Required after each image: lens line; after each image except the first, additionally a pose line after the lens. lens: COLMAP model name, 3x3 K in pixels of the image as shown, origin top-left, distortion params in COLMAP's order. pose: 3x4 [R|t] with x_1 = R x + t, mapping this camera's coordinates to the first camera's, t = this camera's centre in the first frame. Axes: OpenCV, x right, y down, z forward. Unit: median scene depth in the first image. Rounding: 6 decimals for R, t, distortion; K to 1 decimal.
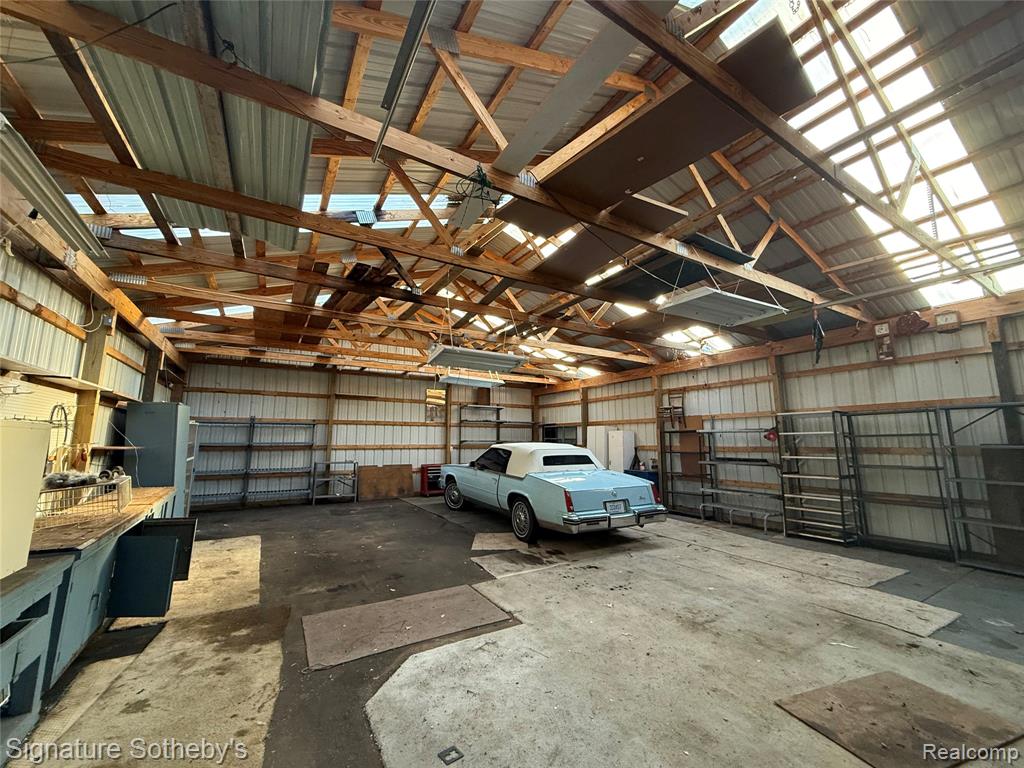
lens RADIAL K [[408.2, 0, 512.0], [0, 408.2, 384.0], [0, 0, 1]] dist [-0.043946, 0.000041]
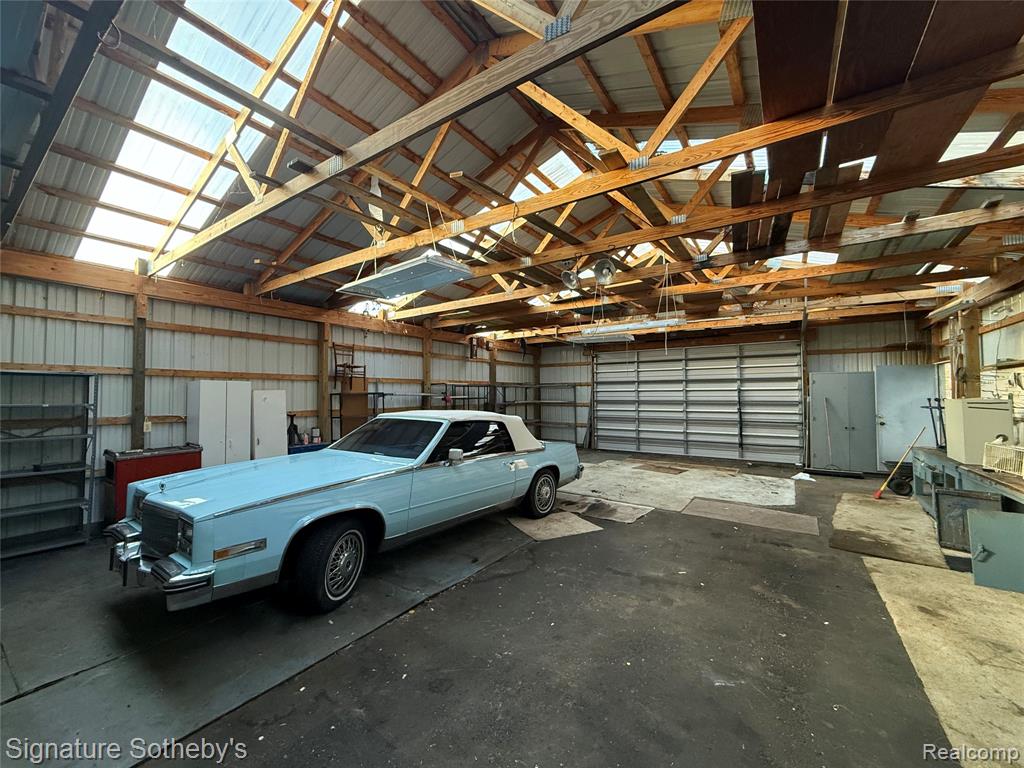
lens RADIAL K [[408.2, 0, 512.0], [0, 408.2, 384.0], [0, 0, 1]] dist [-0.043946, 0.000041]
pose [[-0.411305, 0.033717, 0.910874, -0.912605], [-0.119271, 0.988733, -0.090456, 0.225800], [-0.903661, -0.145846, -0.402649, 1.744940]]
